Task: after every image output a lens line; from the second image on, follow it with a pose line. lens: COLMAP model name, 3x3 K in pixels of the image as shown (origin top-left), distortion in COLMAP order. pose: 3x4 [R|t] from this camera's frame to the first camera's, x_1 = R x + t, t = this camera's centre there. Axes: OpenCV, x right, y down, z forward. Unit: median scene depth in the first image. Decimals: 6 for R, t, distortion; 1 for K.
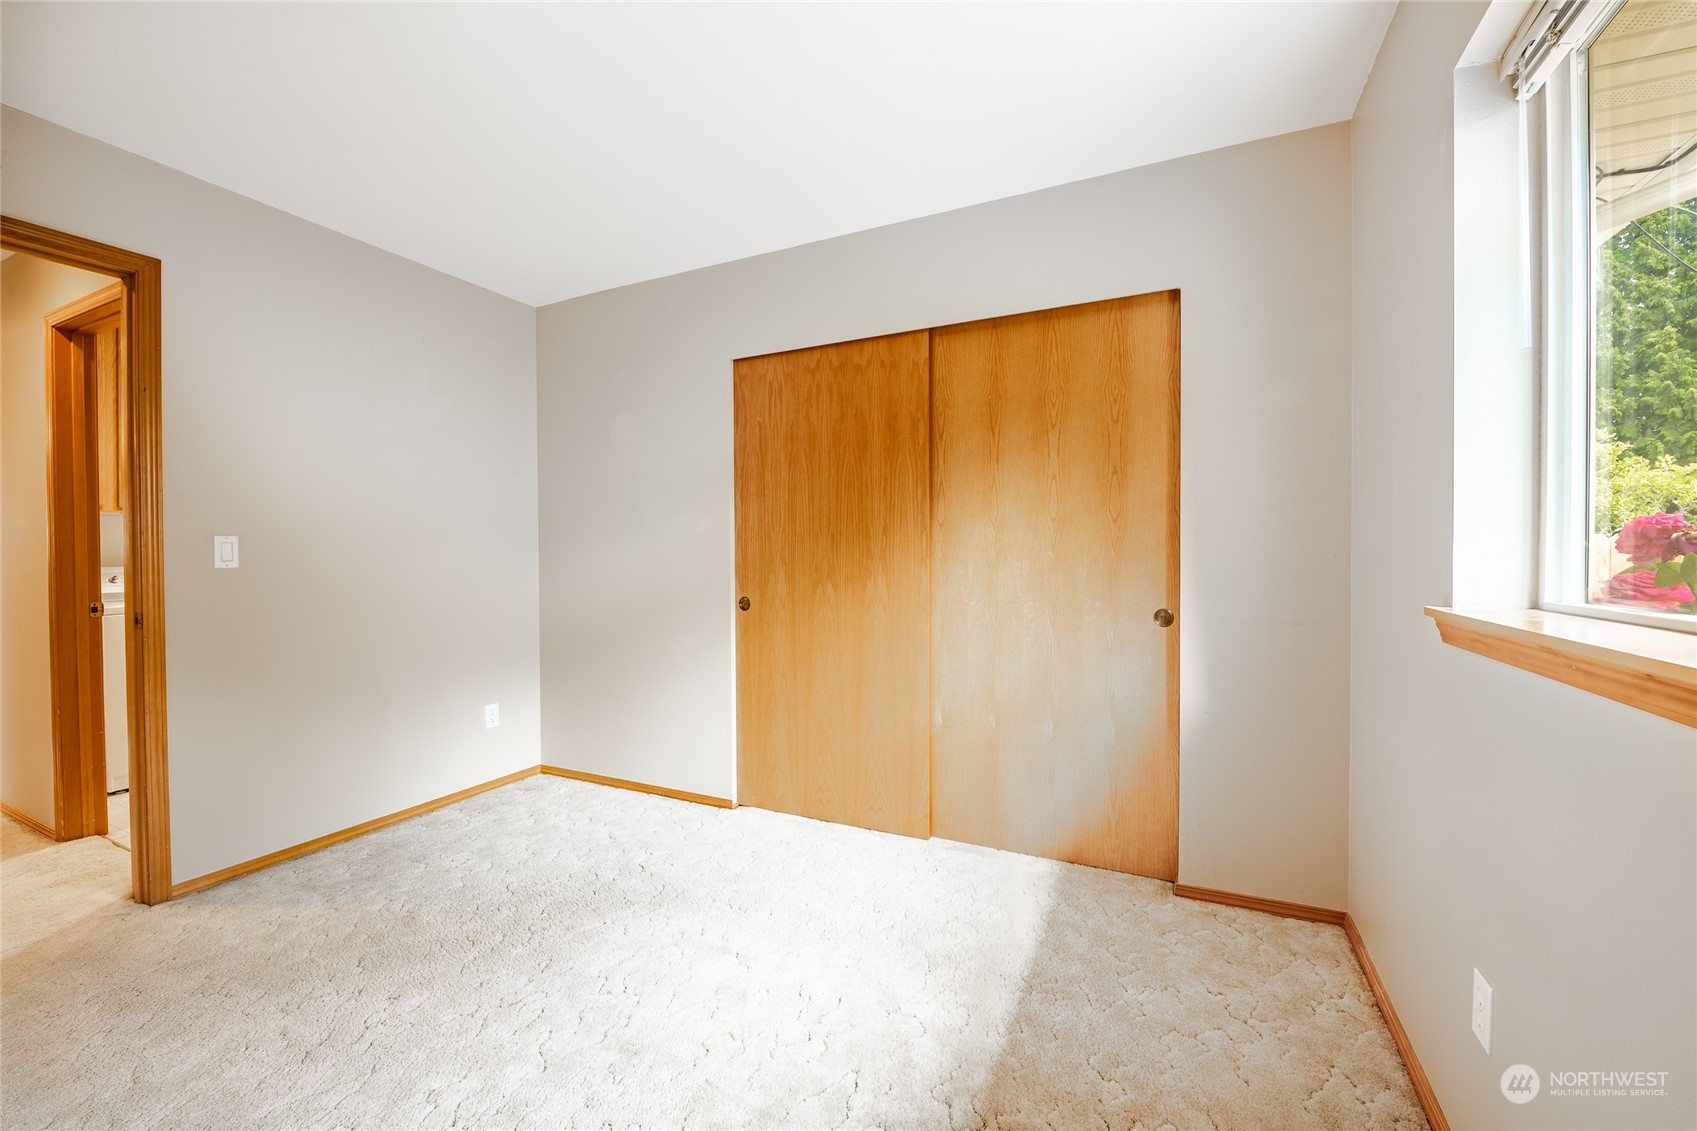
lens RADIAL K [[661.0, 0, 853.4], [0, 661.0, 560.6], [0, 0, 1]] dist [-0.009987, -0.000139]
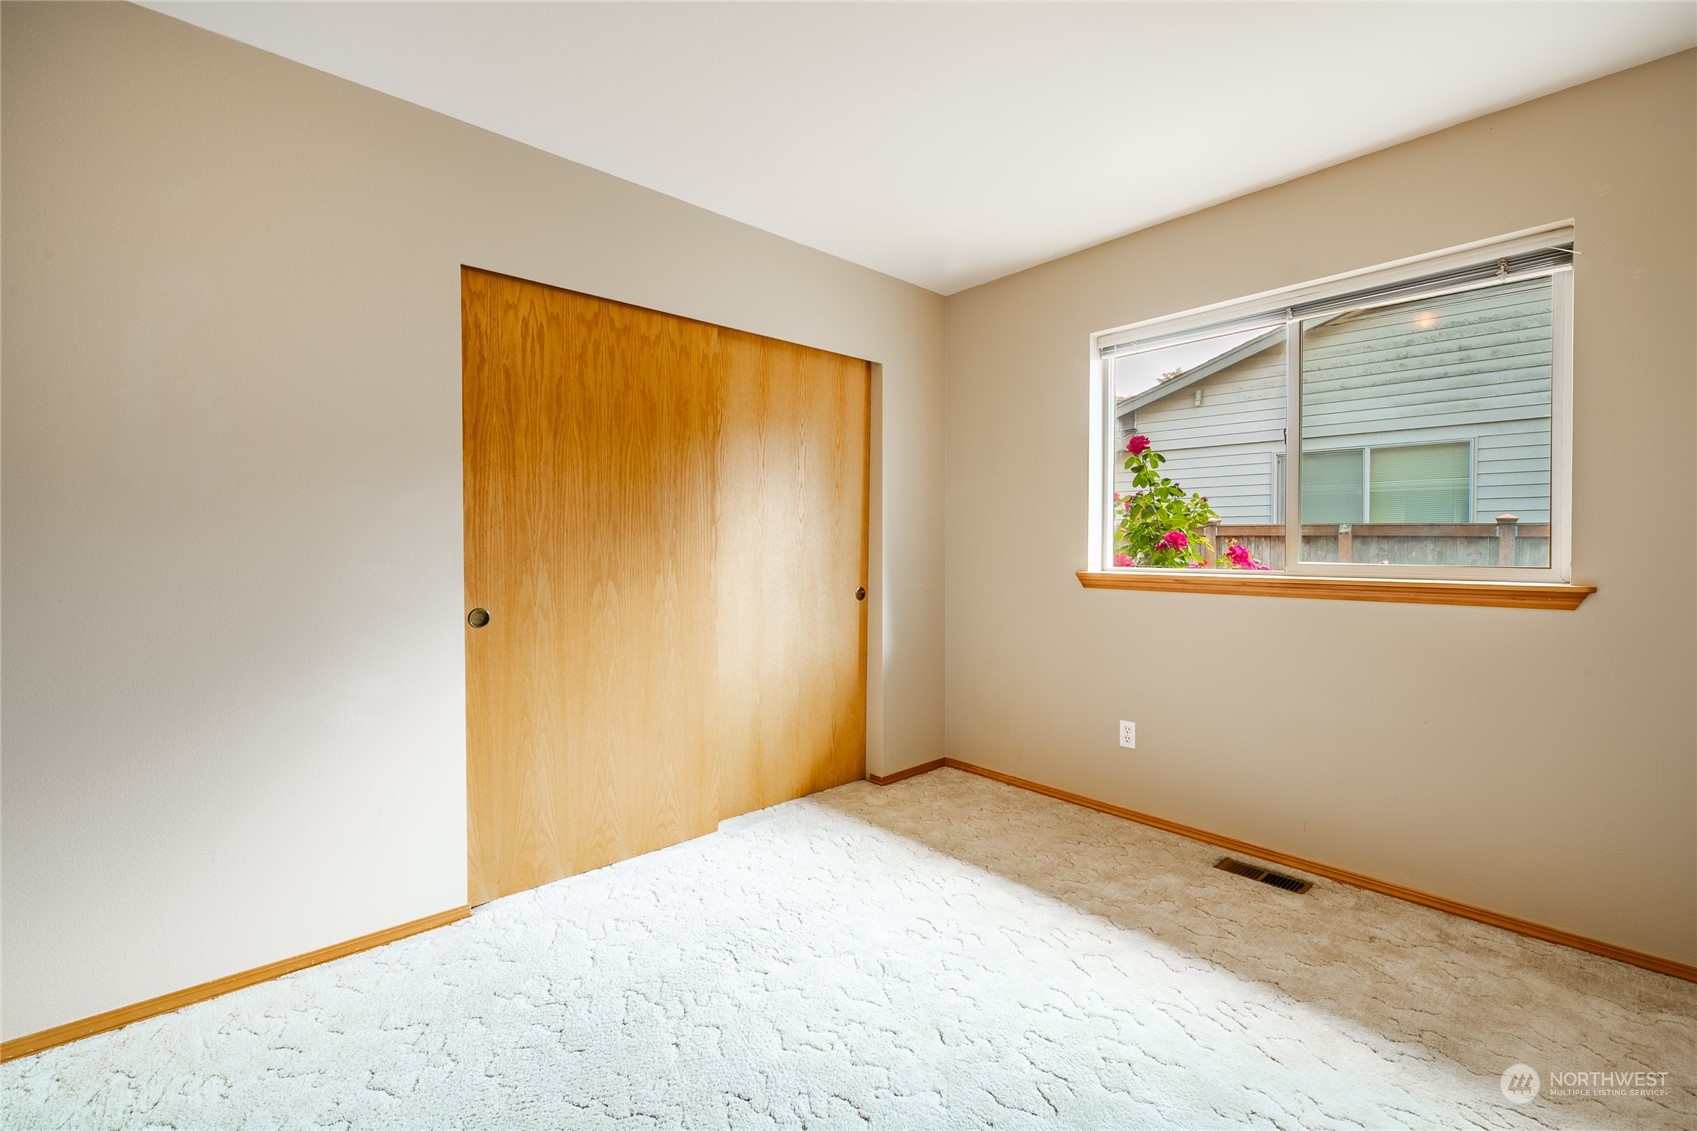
lens RADIAL K [[694.4, 0, 853.1], [0, 694.4, 558.6], [0, 0, 1]] dist [-0.012567, -0.000323]
pose [[0.391284, -0.009403, 0.920222, -0.725456], [0.010368, 0.999929, 0.005808, 0.002212], [-0.920212, 0.007268, 0.391354, 0.364299]]
